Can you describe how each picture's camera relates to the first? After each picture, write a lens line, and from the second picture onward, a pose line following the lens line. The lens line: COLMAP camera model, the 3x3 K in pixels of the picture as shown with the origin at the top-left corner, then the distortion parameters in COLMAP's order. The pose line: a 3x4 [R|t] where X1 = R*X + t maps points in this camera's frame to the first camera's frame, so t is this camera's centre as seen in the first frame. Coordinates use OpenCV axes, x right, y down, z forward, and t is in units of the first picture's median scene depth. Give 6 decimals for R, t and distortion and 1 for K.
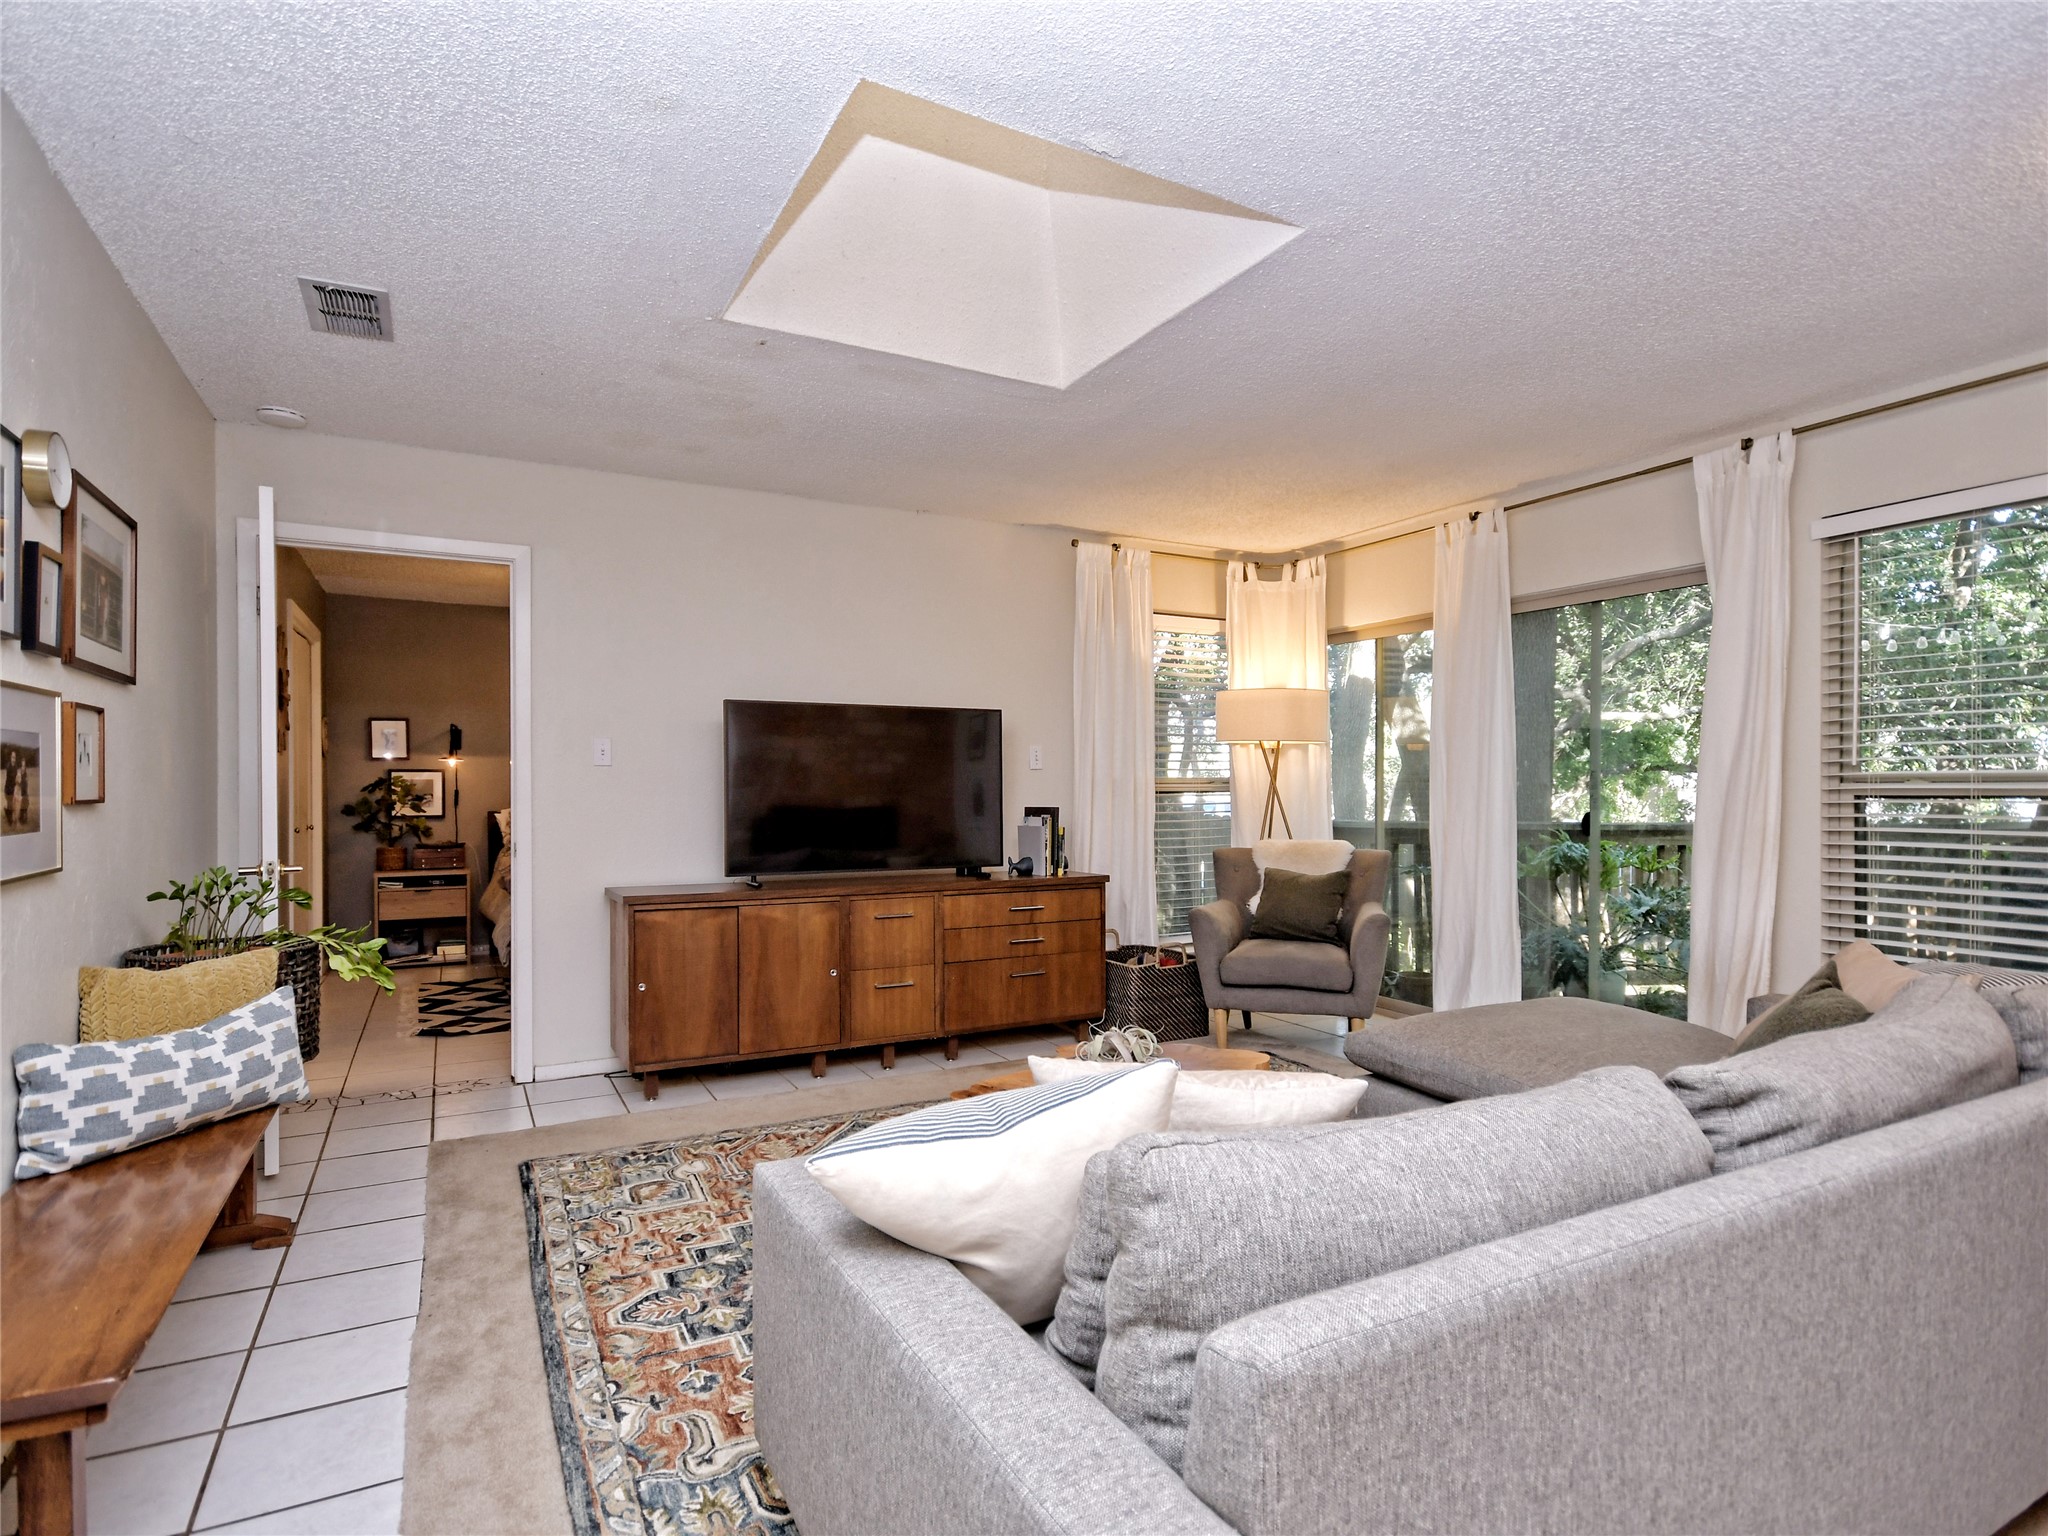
lens RADIAL K [[1065.6, 0, 1022.3], [0, 1065.6, 779.1], [0, 0, 1]] dist [-0.001193, -0.000128]
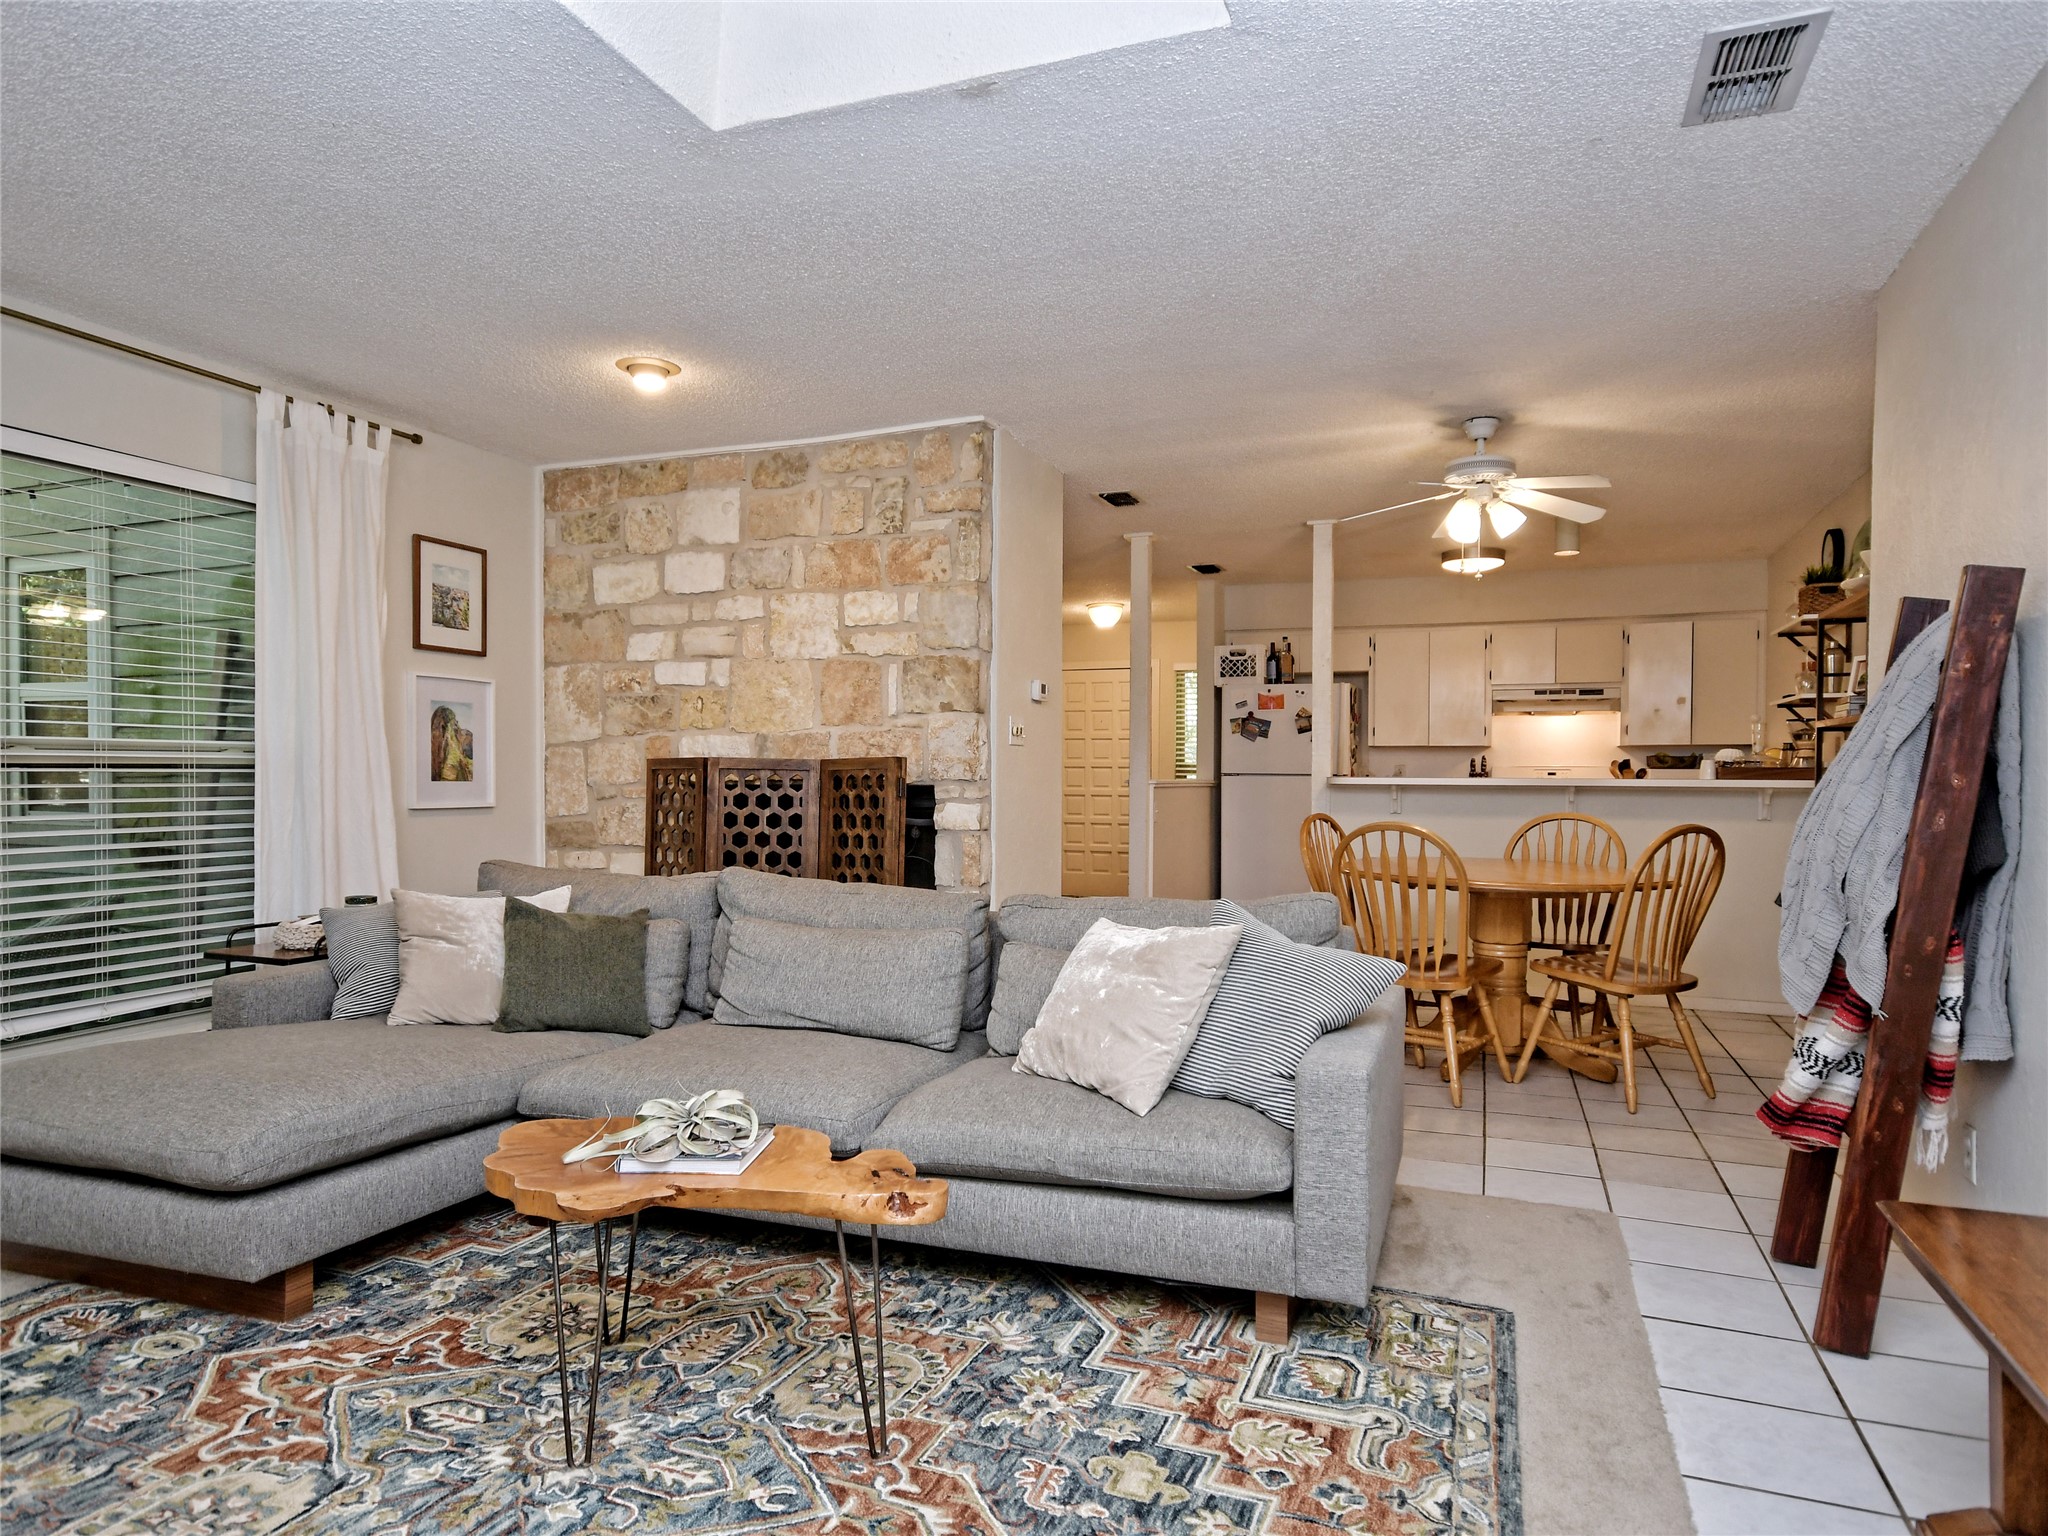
lens RADIAL K [[1236.3, 0, 1027.4], [0, 1236.3, 778.6], [0, 0, 1]] dist [0.010526, 0.001977]
pose [[-0.654304, -0.001548, 0.756230, -0.910006], [-0.002713, 0.999996, -0.000300, 0.042108], [-0.756226, -0.002248, -0.654306, 1.913705]]
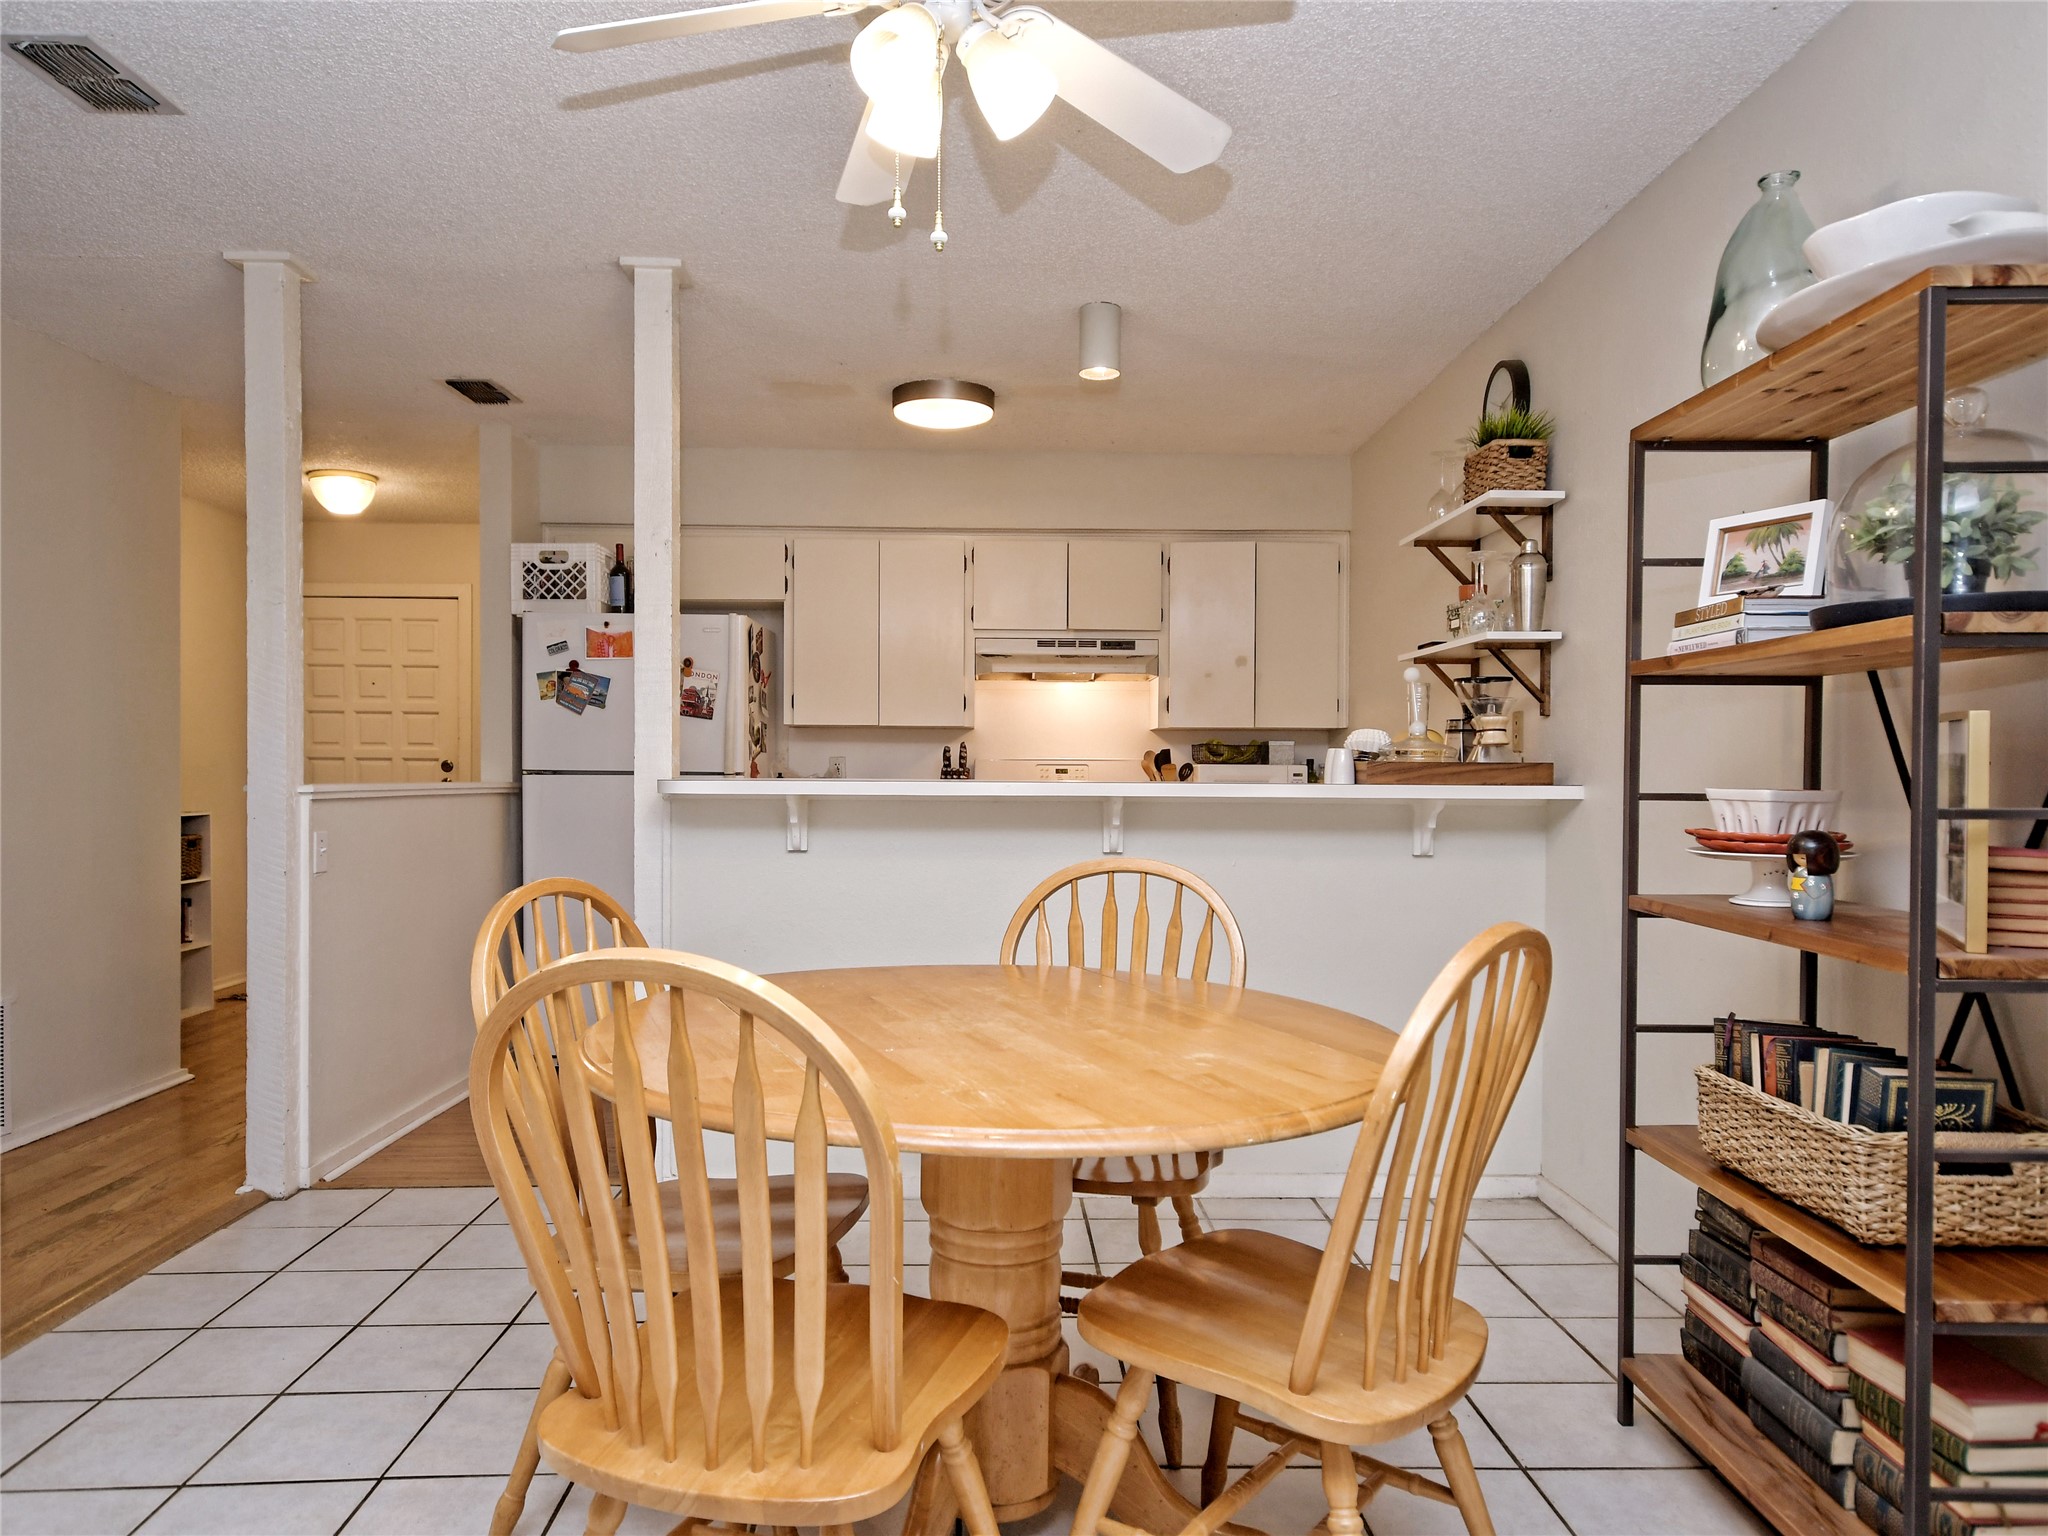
lens RADIAL K [[1253.1, 0, 1022.1], [0, 1253.1, 774.1], [0, 0, 1]] dist [0.001753, 0.000058]
pose [[-0.895510, -0.001279, 0.445039, -0.617528], [-0.001770, 0.999998, -0.000686, 0.037331], [-0.445038, -0.001402, -0.895511, 1.375557]]
